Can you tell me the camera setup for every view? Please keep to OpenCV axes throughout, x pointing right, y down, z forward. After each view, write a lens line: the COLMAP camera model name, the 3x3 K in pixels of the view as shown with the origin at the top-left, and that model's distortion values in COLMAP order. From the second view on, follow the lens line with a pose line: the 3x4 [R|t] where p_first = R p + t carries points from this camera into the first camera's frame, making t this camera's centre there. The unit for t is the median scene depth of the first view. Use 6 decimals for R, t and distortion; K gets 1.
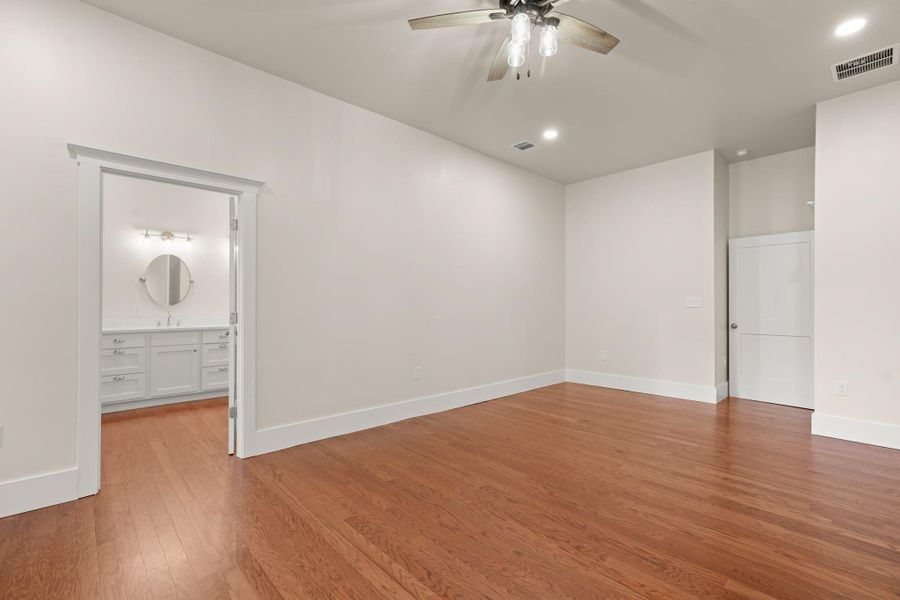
lens RADIAL K [[406.3, 0, 450.0], [0, 406.3, 300.0], [0, 0, 1]] dist [-0.000278, 0.000210]
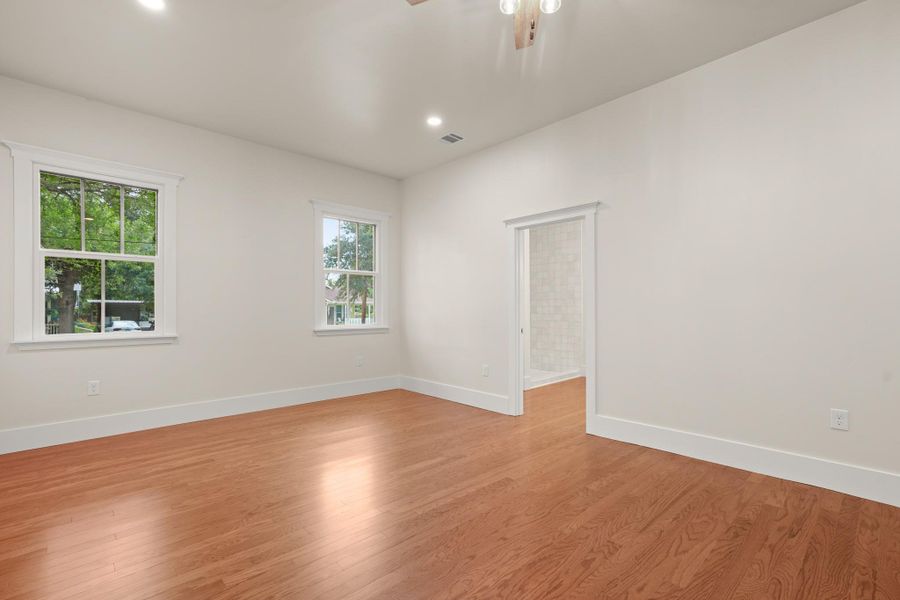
lens RADIAL K [[406.3, 0, 450.0], [0, 406.3, 300.0], [0, 0, 1]] dist [-0.000278, 0.000210]
pose [[0.014249, -0.022332, -0.999649, 0.842971], [0.011286, 0.999690, -0.022173, 0.014651], [0.999835, -0.010966, 0.014496, 0.676580]]
